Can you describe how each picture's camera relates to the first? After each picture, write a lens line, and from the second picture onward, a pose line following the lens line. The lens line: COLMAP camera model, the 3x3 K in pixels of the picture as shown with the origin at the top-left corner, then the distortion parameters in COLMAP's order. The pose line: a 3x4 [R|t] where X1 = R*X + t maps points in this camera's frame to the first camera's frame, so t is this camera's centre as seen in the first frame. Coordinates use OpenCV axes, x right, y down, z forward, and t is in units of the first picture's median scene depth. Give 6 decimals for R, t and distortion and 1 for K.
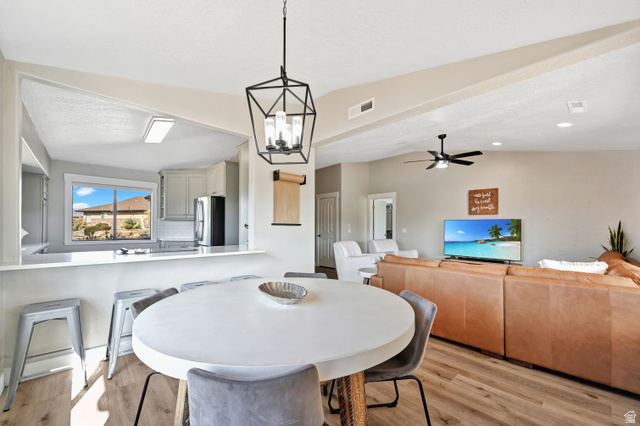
lens RADIAL K [[258.5, 0, 322.2], [0, 258.5, 217.9], [0, 0, 1]] dist [-0.000363, -0.000211]
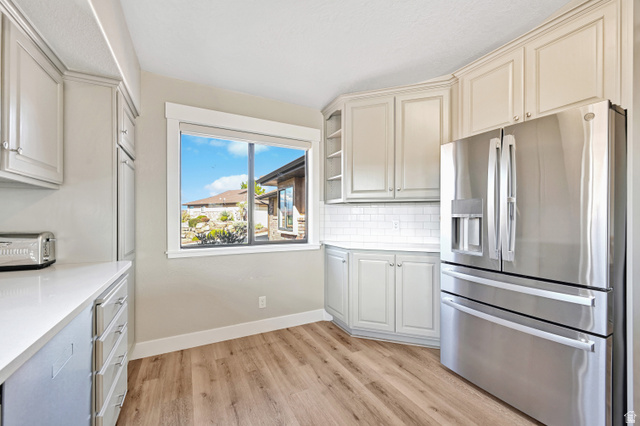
lens RADIAL K [[261.3, 0, 322.6], [0, 261.3, 215.6], [0, 0, 1]] dist [-0.000241, -0.000068]
pose [[0.964779, -0.005470, -0.263006, -0.090932], [0.011504, 0.999705, 0.021406, 0.003550], [0.262812, -0.023677, 0.964557, 0.093229]]
